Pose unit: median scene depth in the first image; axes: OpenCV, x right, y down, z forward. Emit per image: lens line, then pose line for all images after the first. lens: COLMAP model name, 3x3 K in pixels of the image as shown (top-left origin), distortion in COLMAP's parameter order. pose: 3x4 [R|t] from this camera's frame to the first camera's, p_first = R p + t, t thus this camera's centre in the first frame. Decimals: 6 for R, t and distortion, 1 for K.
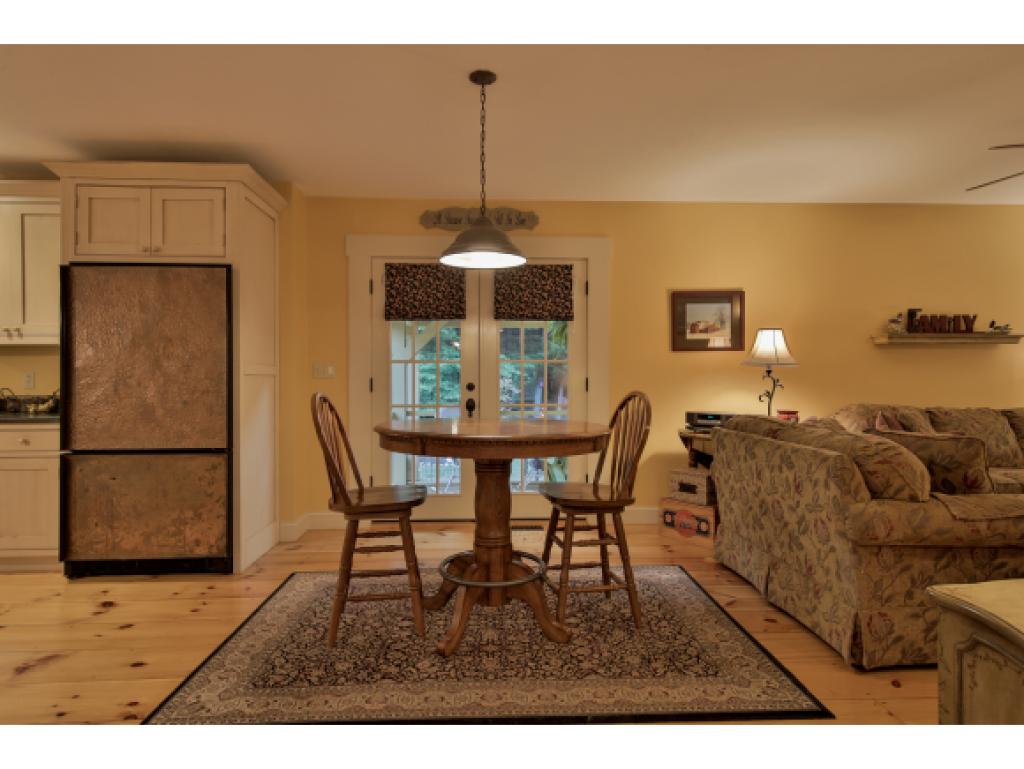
lens RADIAL K [[594.6, 0, 512.0], [0, 594.6, 384.5], [0, 0, 1]] dist [0.016807, -0.000677]
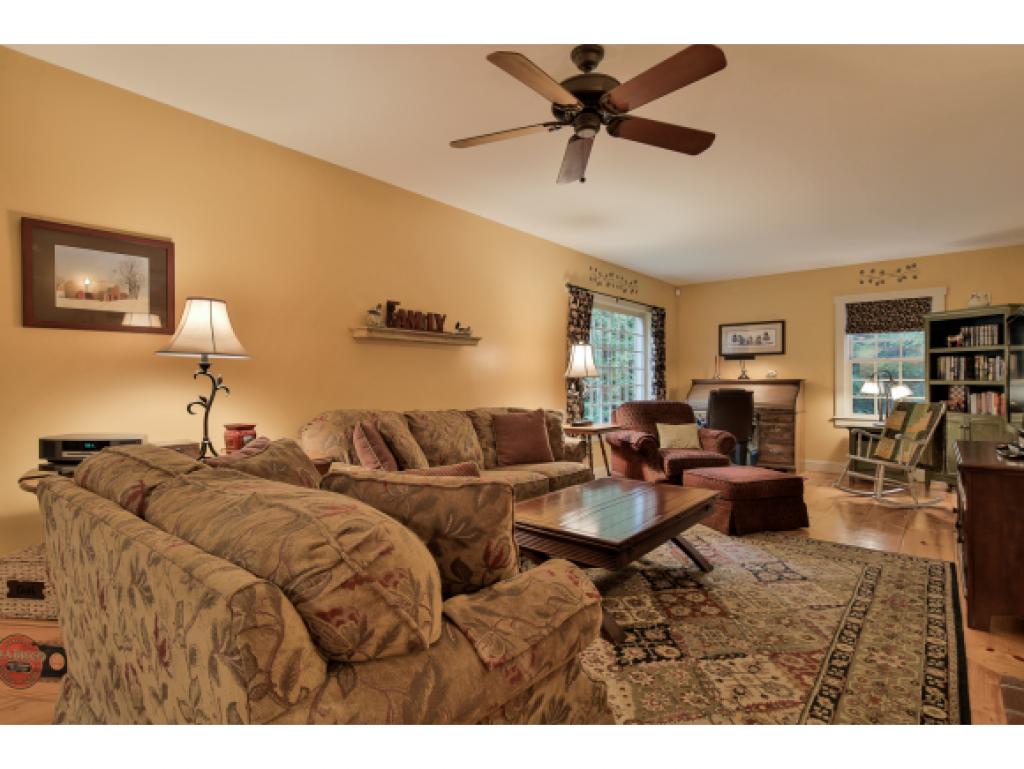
lens RADIAL K [[523.1, 0, 512.0], [0, 523.1, 384.5], [0, 0, 1]] dist [0.009359, -0.000949]
pose [[0.676497, -0.001557, 0.736444, 0.292211], [0.003741, 0.999992, -0.001322, -0.000412], [-0.736436, 0.003649, 0.676498, 0.460836]]
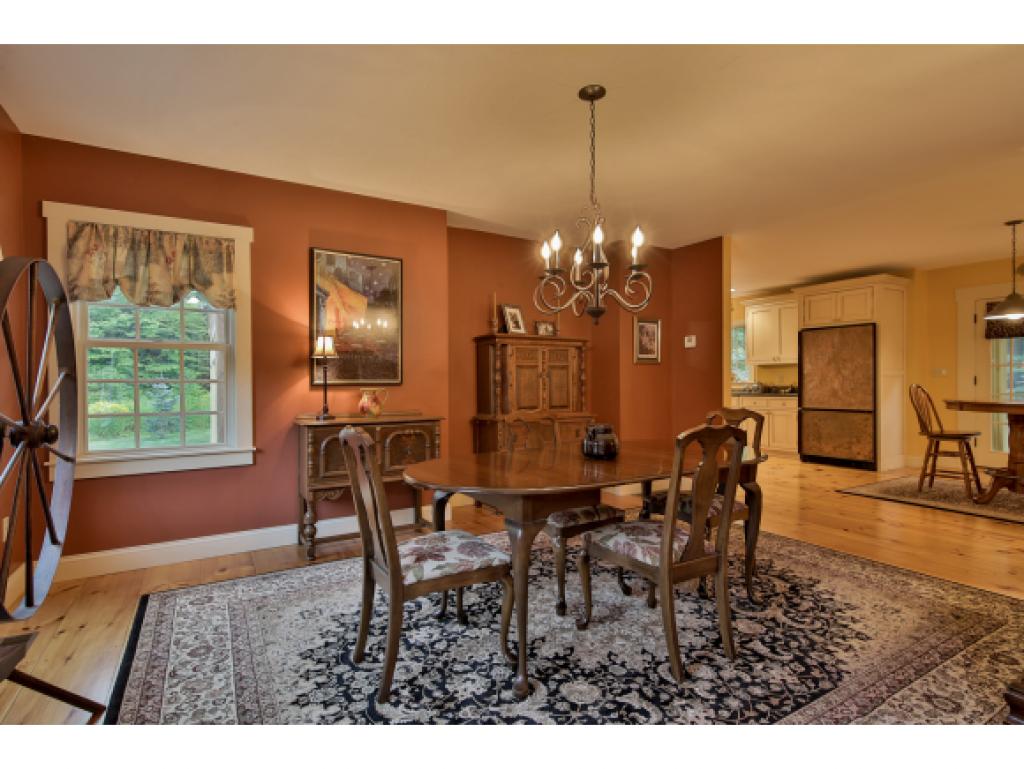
lens RADIAL K [[523.1, 0, 512.0], [0, 523.1, 384.5], [0, 0, 1]] dist [0.009359, -0.000949]
pose [[0.482251, 0.002206, -0.876030, 0.535682], [0.000432, 0.999996, 0.002757, 0.009026], [0.876033, -0.001708, 0.482249, -1.017988]]
